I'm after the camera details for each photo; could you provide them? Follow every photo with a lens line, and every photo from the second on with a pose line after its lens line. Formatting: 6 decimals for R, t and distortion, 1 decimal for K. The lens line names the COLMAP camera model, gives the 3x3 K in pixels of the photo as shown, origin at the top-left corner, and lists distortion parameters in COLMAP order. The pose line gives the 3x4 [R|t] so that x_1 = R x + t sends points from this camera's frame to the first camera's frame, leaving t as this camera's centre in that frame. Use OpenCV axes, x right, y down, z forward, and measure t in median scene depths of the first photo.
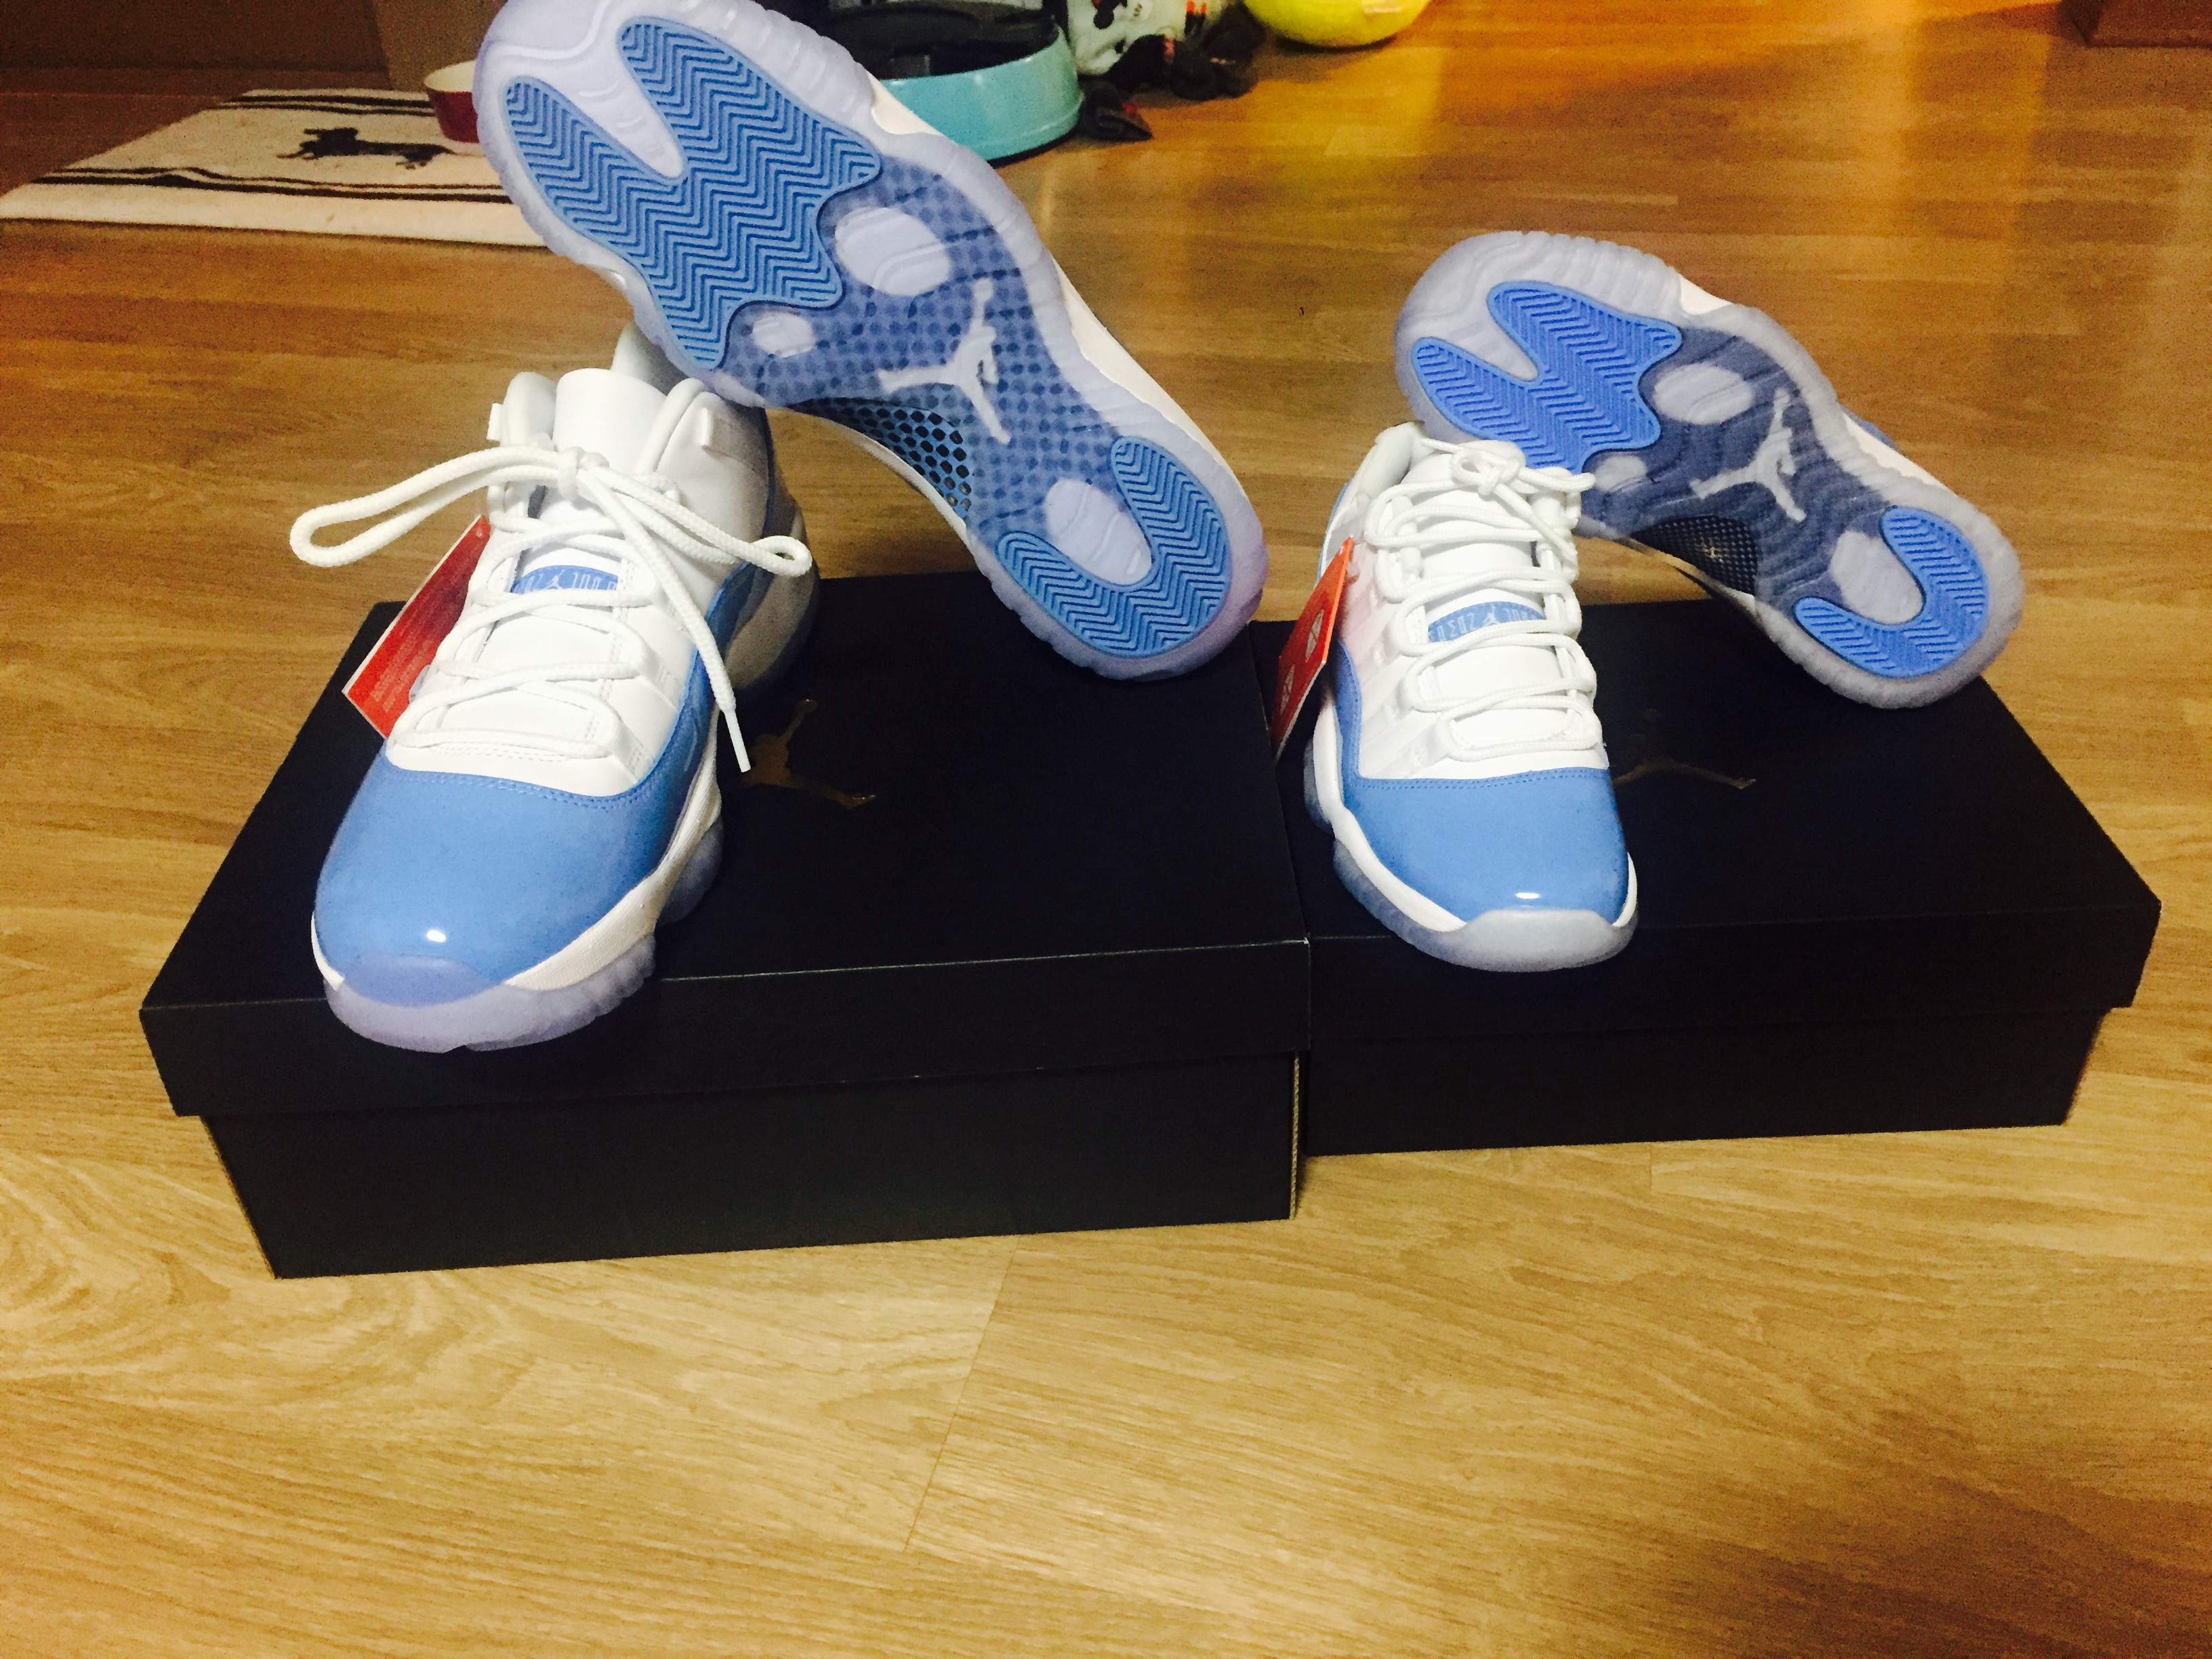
lens RADIAL K [[1908.7, 0, 1106.0], [0, 1908.7, 829.5], [0, 0, 1]] dist [0.083064, -0.125652]
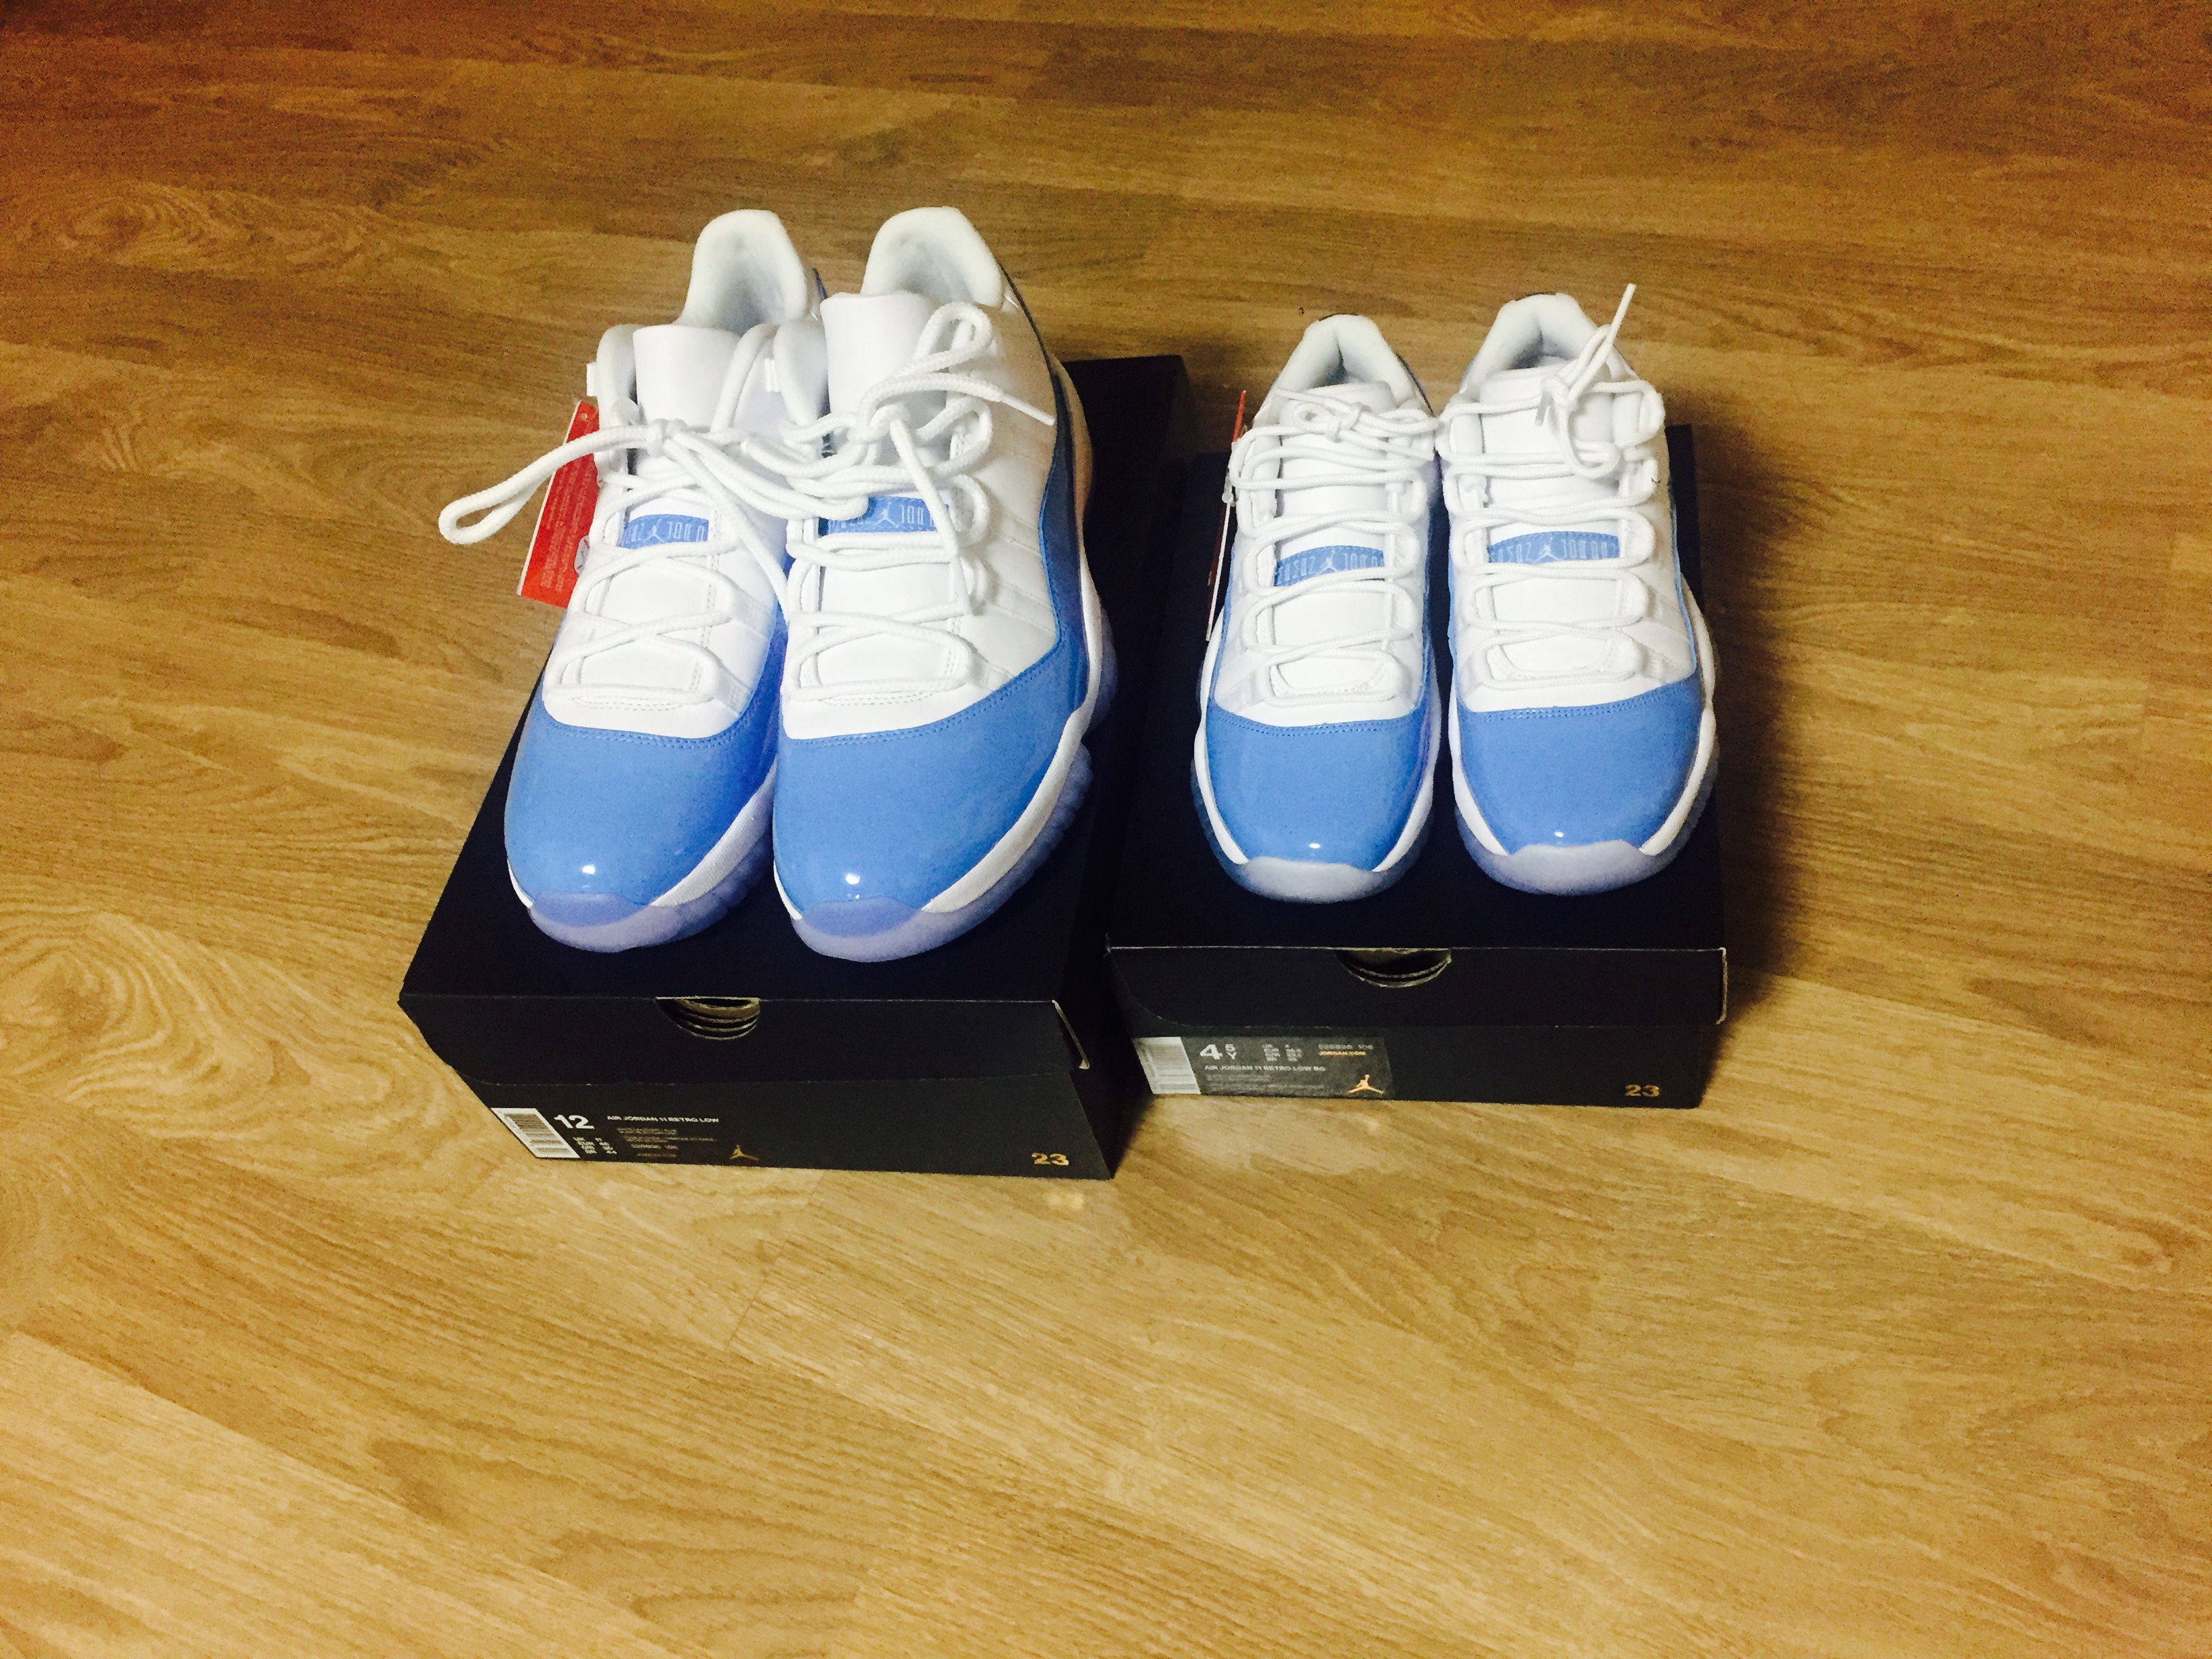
lens RADIAL K [[1908.7, 0, 1106.0], [0, 1908.7, 829.5], [0, 0, 1]] dist [0.083064, -0.125652]
pose [[0.972137, 0.046820, -0.229690, 0.407501], [0.021110, 0.958383, 0.284703, -0.316056], [0.233461, -0.281619, 0.930691, -0.060888]]
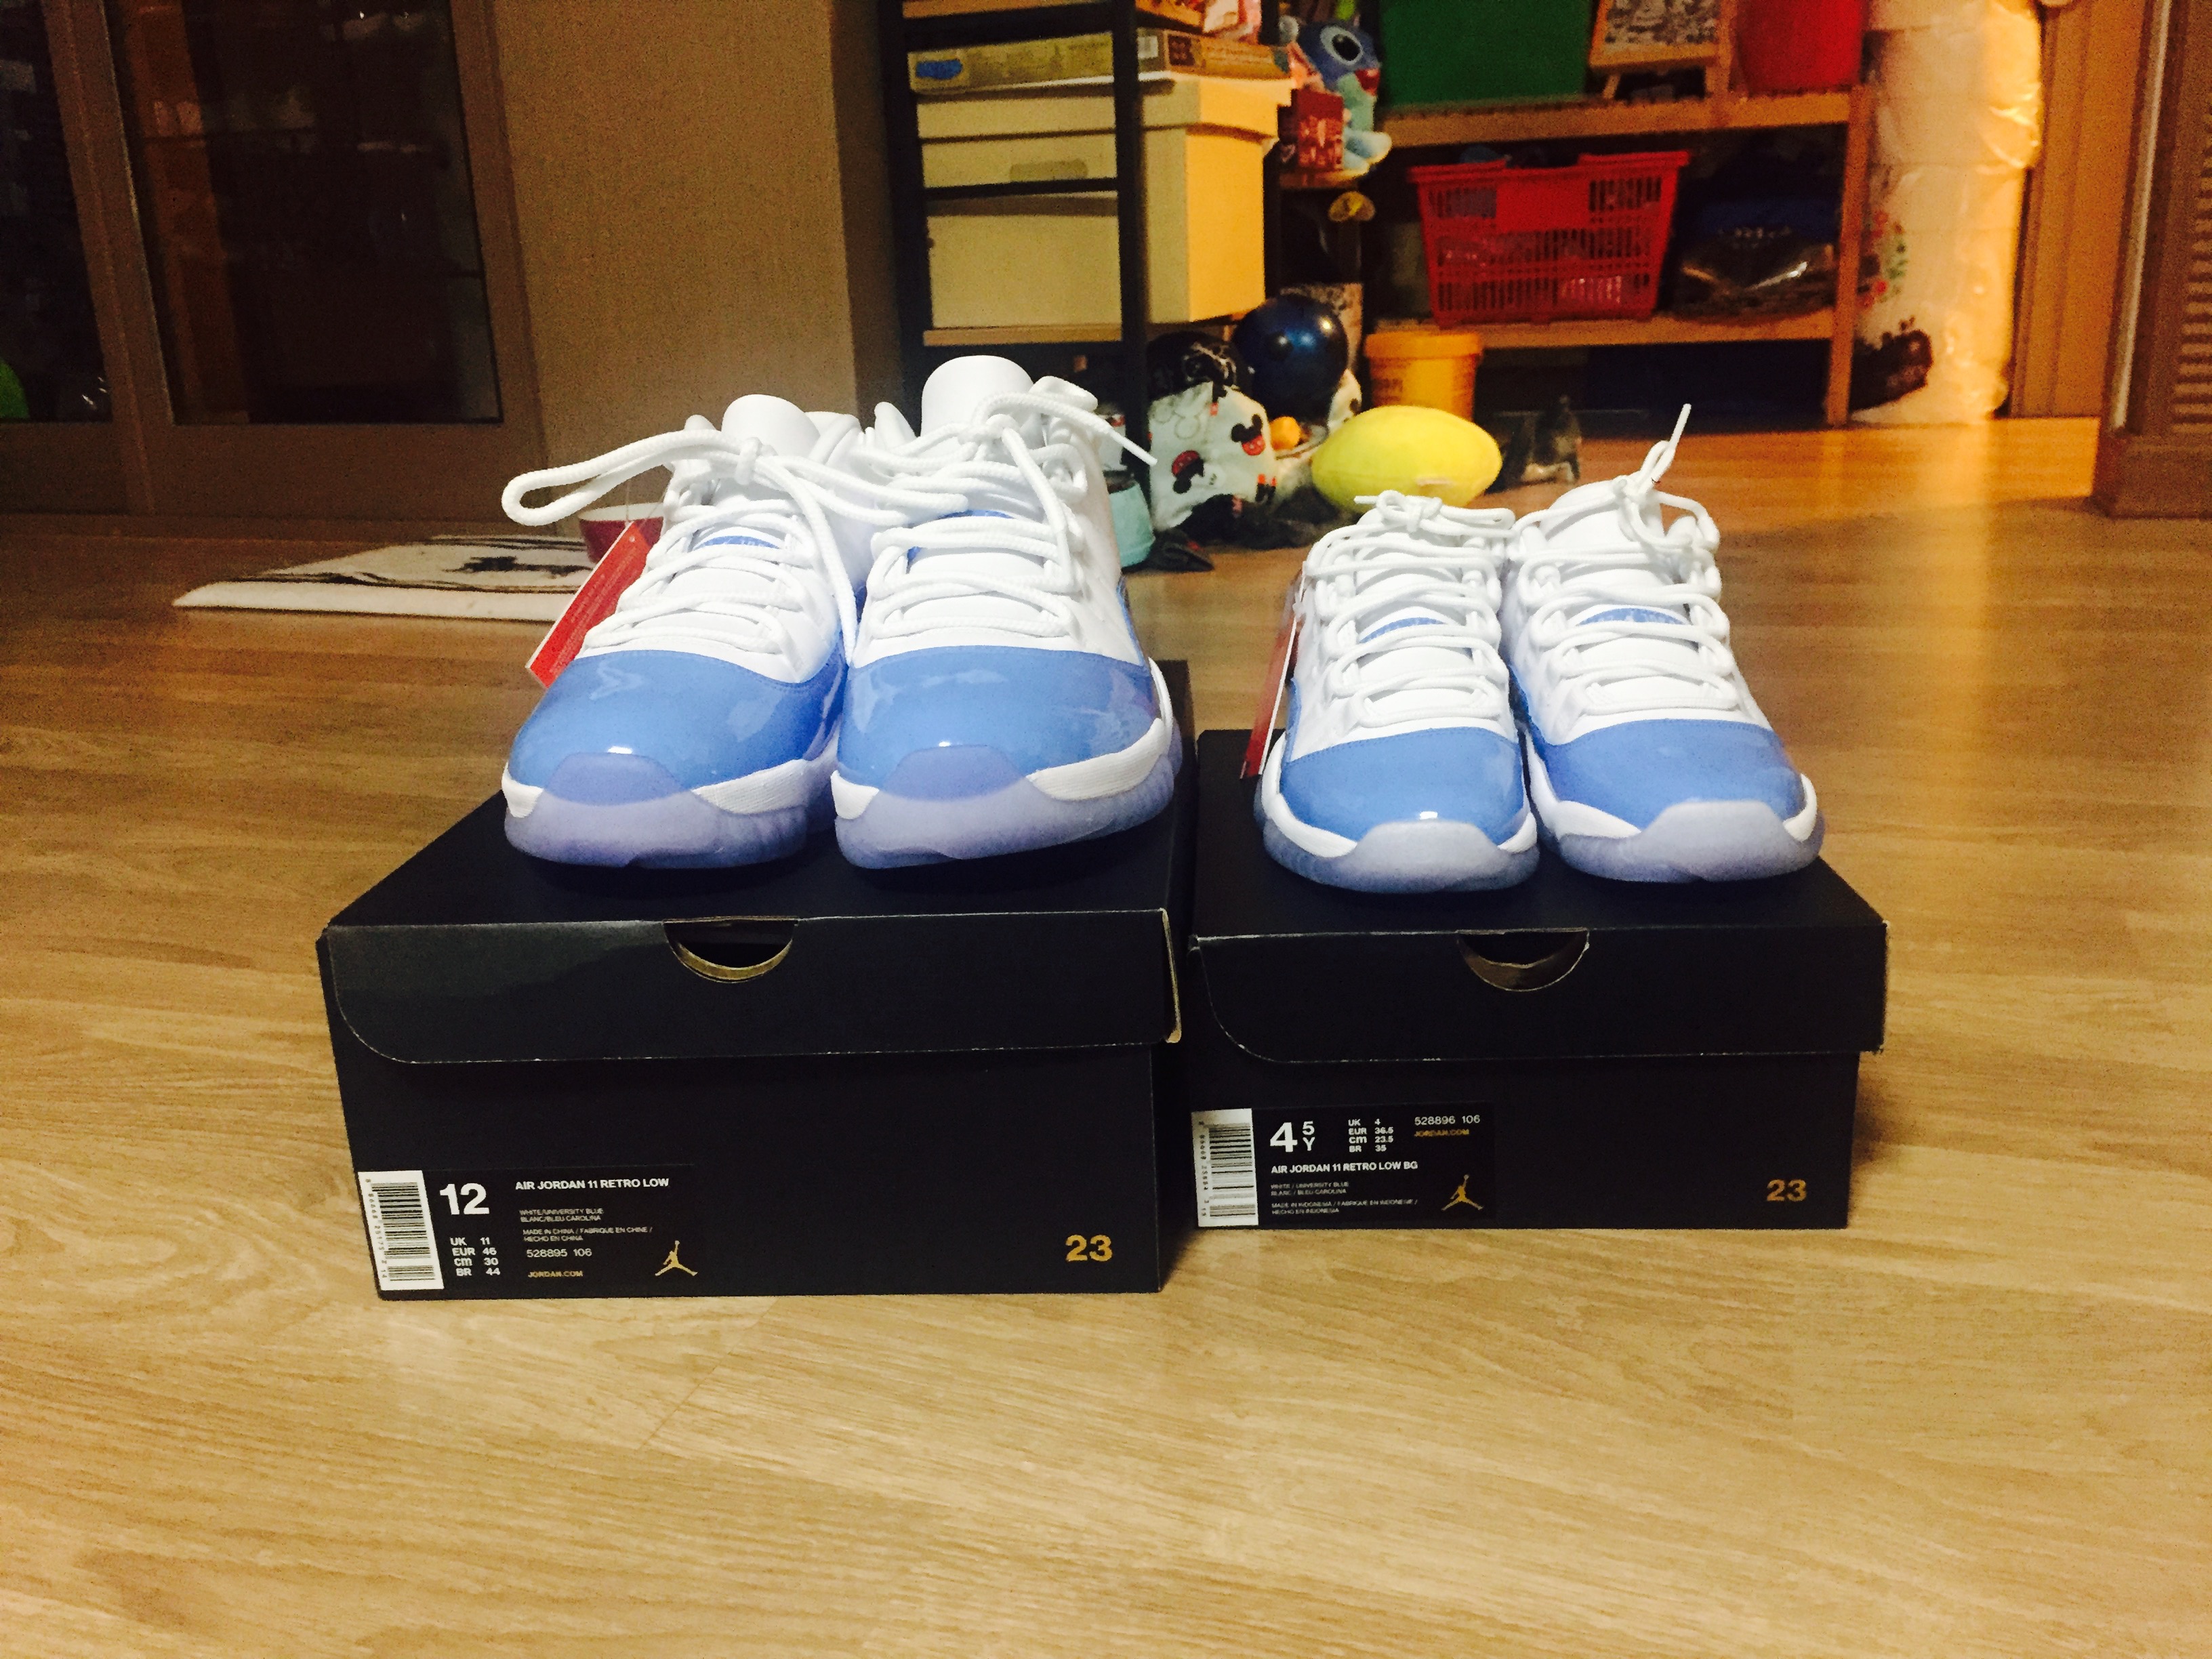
lens RADIAL K [[1908.7, 0, 1106.0], [0, 1908.7, 829.5], [0, 0, 1]] dist [0.083064, -0.125652]
pose [[0.995501, 0.032421, -0.089032, 0.187700], [-0.058010, 0.951494, -0.302150, 0.334537], [0.074918, 0.305955, 0.949094, 0.015373]]
